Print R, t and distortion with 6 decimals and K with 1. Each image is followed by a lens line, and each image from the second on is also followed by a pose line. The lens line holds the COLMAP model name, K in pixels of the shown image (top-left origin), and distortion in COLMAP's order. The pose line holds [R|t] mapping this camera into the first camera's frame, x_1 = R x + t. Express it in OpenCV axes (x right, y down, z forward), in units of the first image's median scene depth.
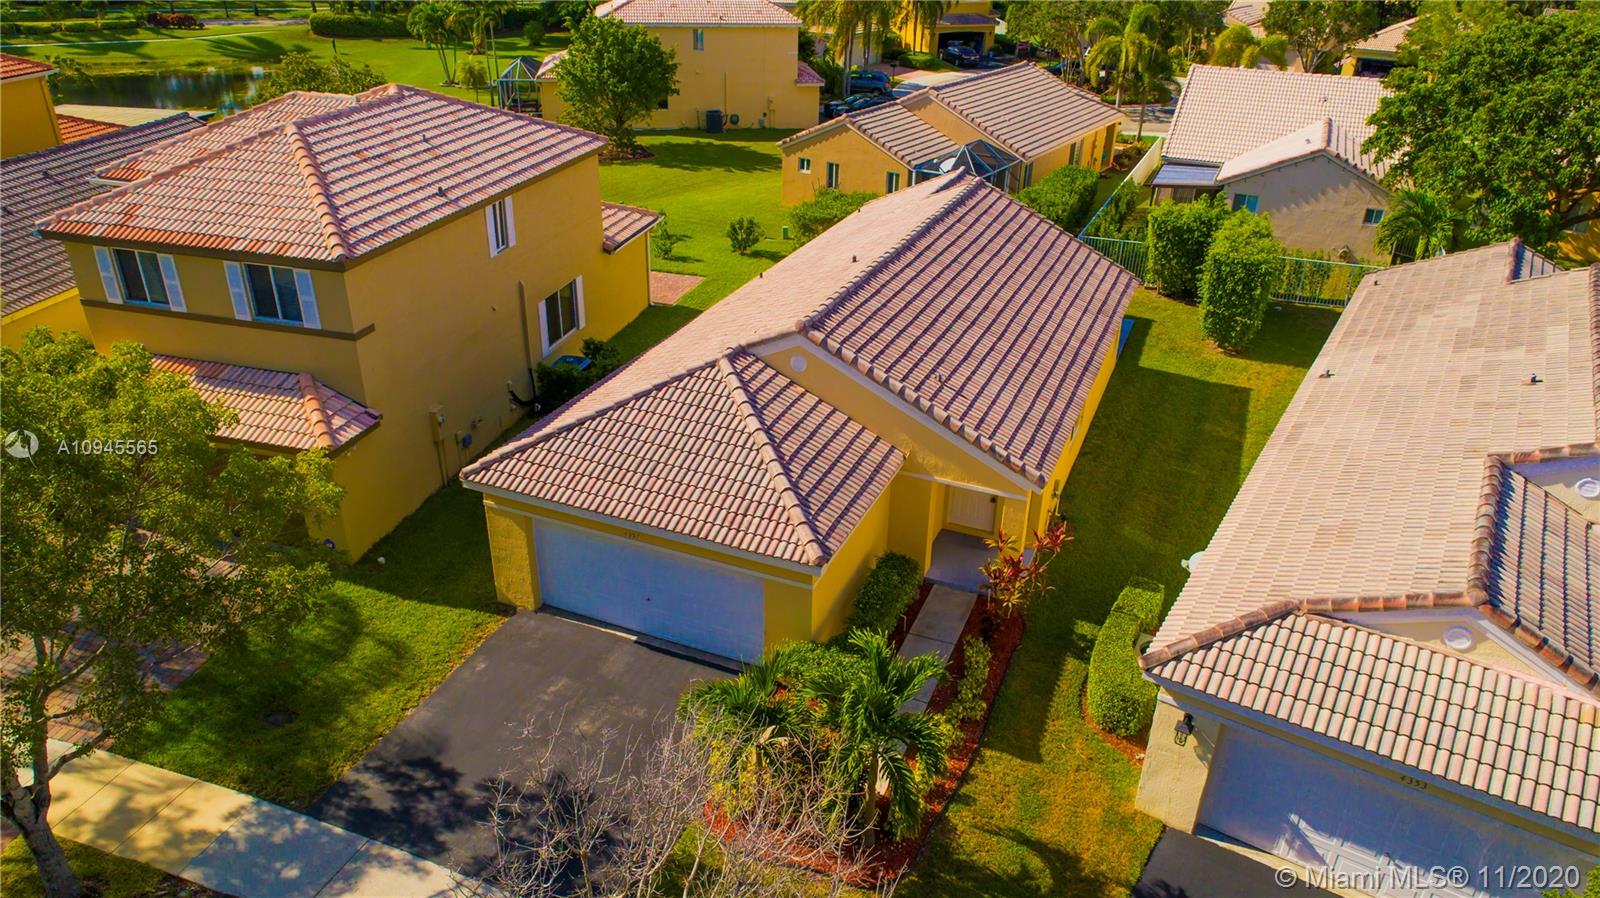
lens RADIAL K [[1071.3, 0, 800.0], [0, 1071.3, 449.0], [0, 0, 1]] dist [-0.014097, 0.001646]
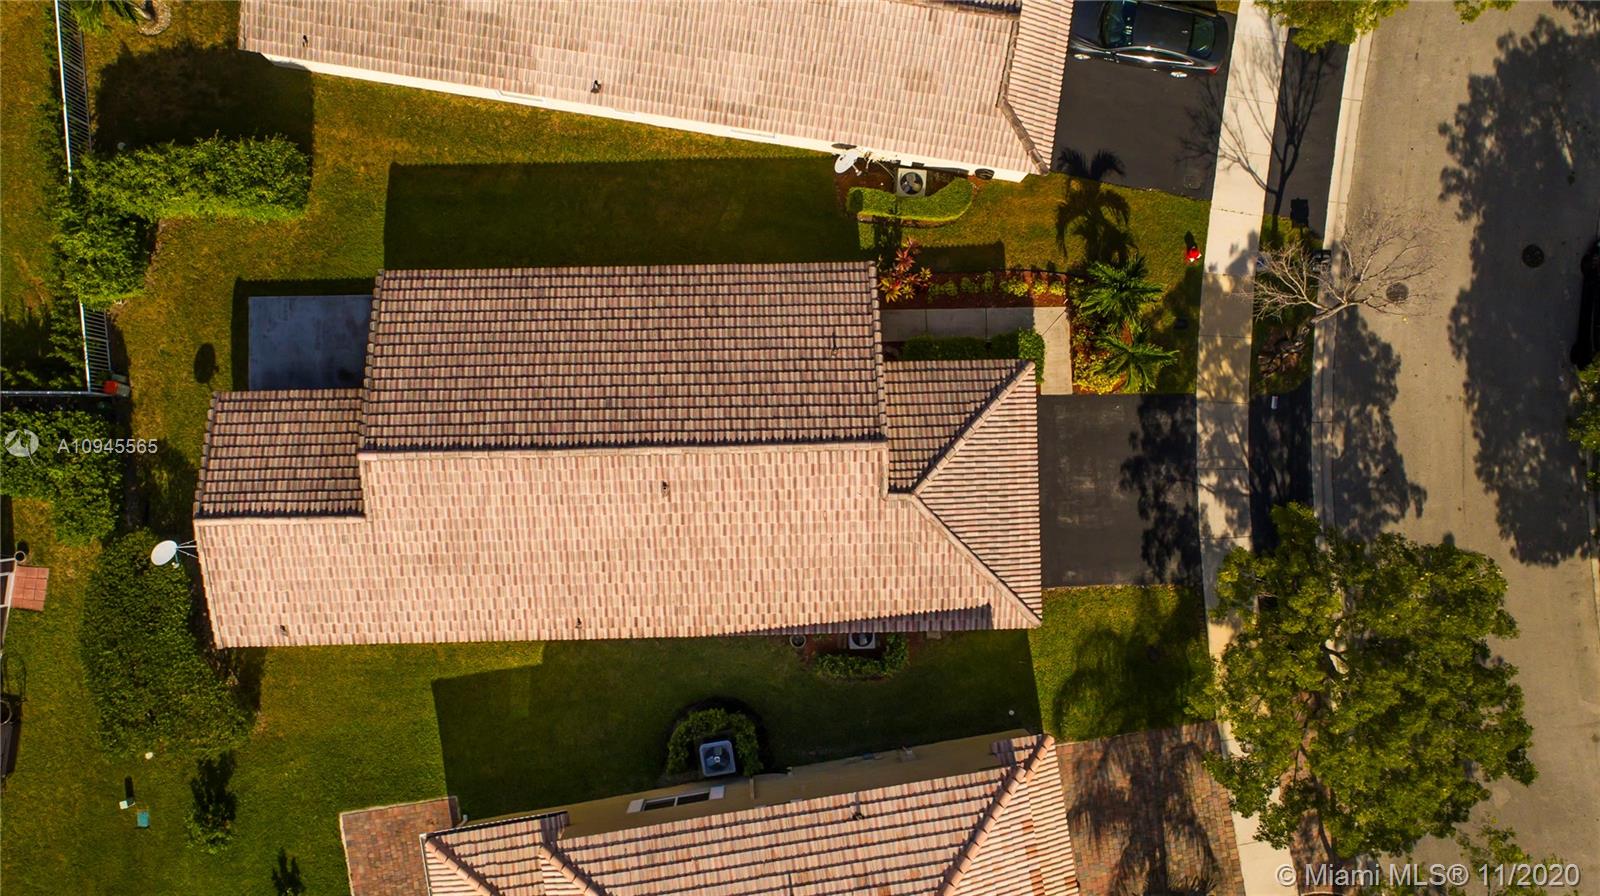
lens RADIAL K [[1519.3, 0, 773.8], [0, 1519.3, 447.5], [0, 0, 1]] dist [-0.009433, -0.007678]
pose [[-0.409996, -0.912068, -0.005984, 0.055834], [0.396022, -0.183924, 0.899632, -1.594822], [-0.821626, 0.366476, 0.436607, 0.246341]]
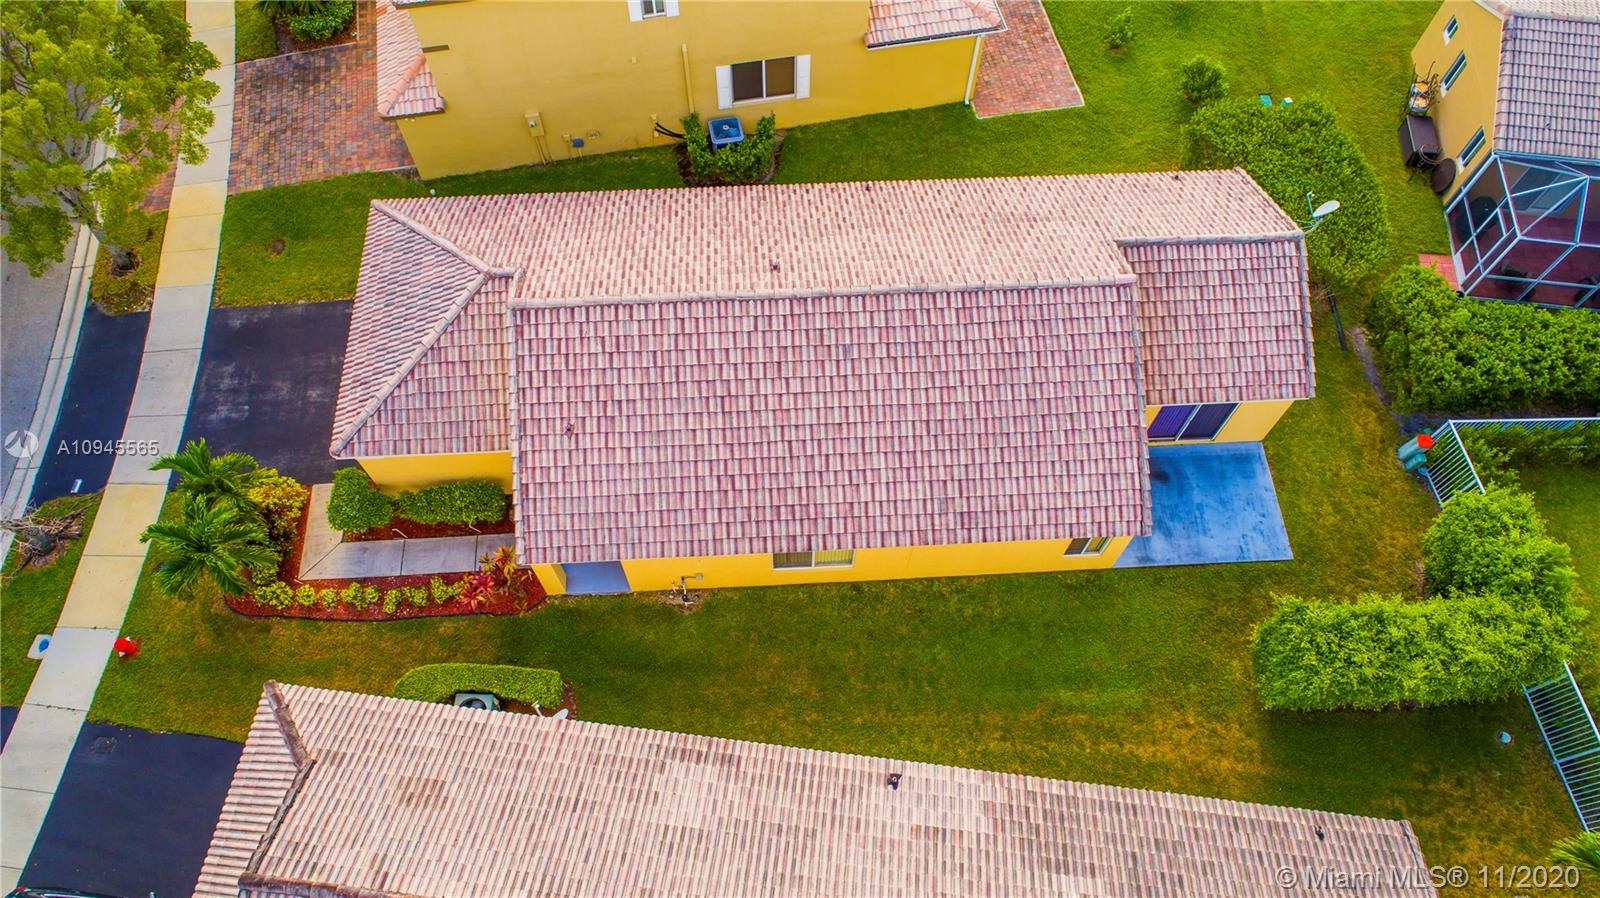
lens RADIAL K [[1071.3, 0, 800.0], [0, 1071.3, 449.0], [0, 0, 1]] dist [-0.014097, 0.001646]
pose [[0.441648, 0.788086, -0.428797, 0.617175], [-0.412136, 0.602731, 0.683271, -0.768337], [0.796926, -0.125043, 0.590993, 0.482621]]
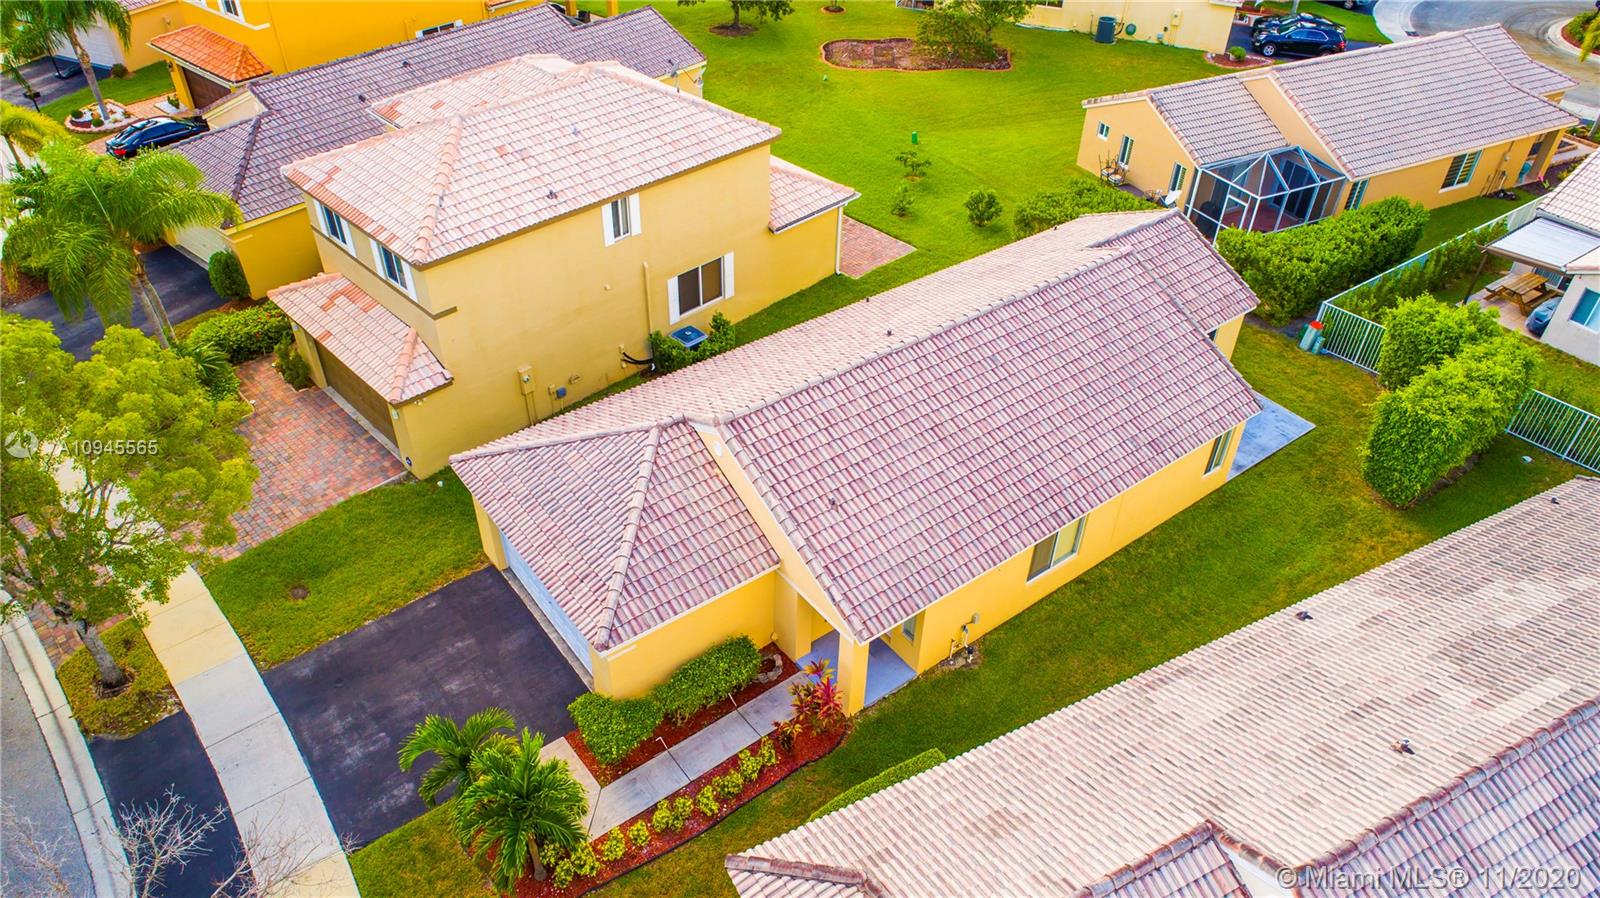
lens RADIAL K [[1071.3, 0, 800.0], [0, 1071.3, 449.0], [0, 0, 1]] dist [-0.014097, 0.001646]
pose [[0.867350, 0.309206, -0.389995, 0.434892], [-0.232348, 0.944528, 0.232122, -0.308373], [0.440135, -0.110717, 0.891080, 0.046699]]
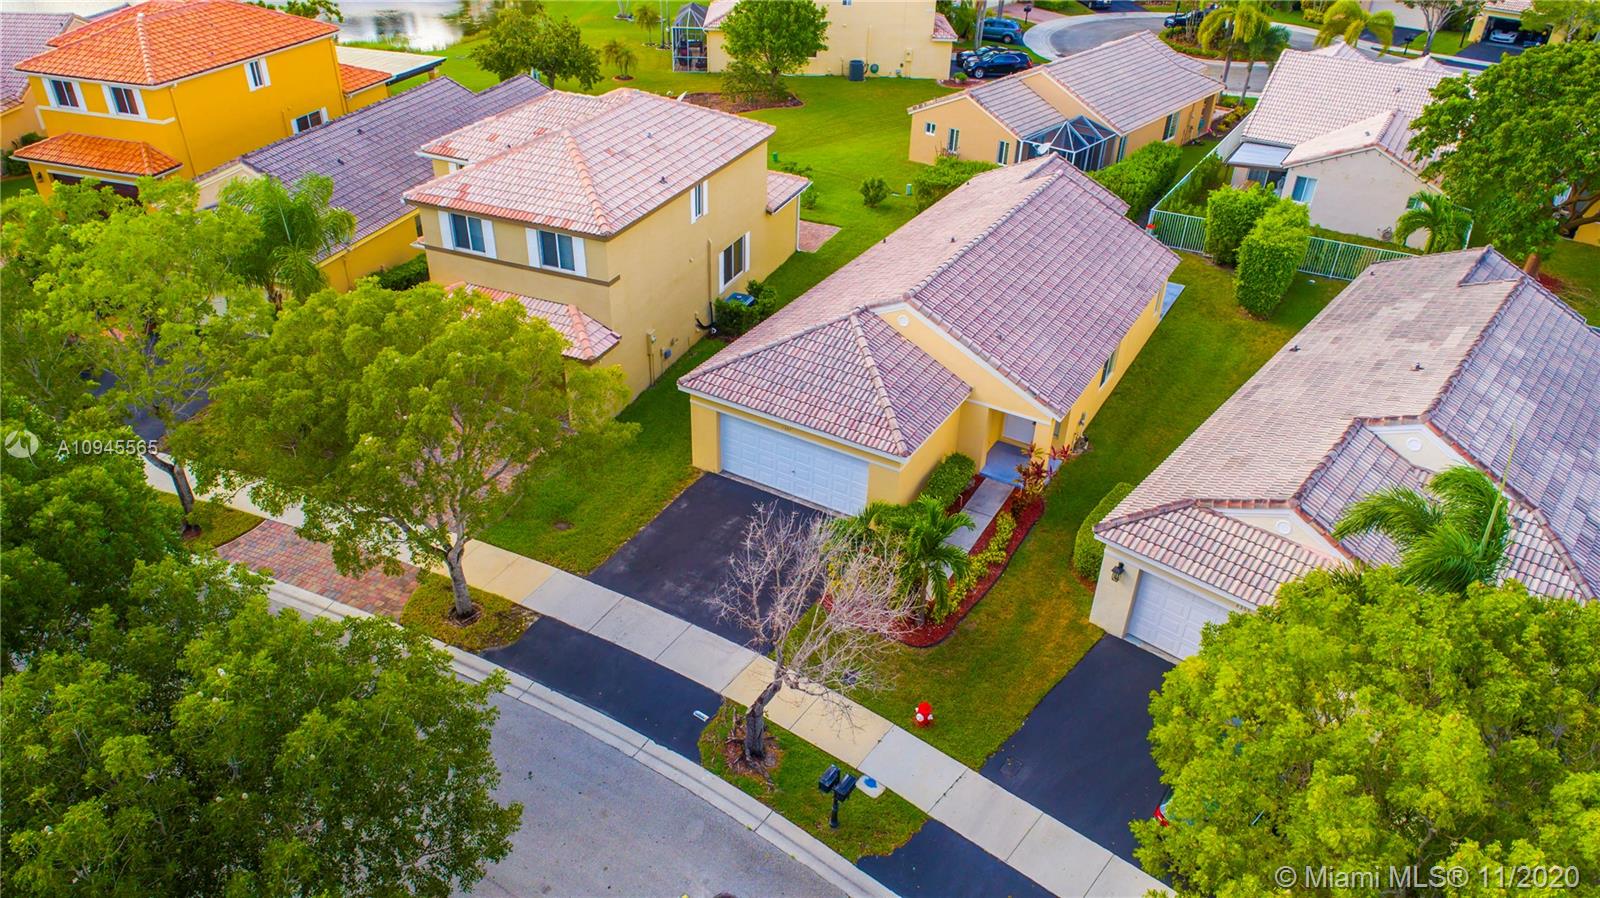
lens RADIAL K [[1071.3, 0, 800.0], [0, 1071.3, 449.0], [0, 0, 1]] dist [-0.014097, 0.001646]
pose [[0.991826, 0.075411, -0.102930, 0.019187], [-0.065804, 0.993420, 0.093737, -0.029350], [0.109321, -0.086198, 0.990262, -0.422550]]
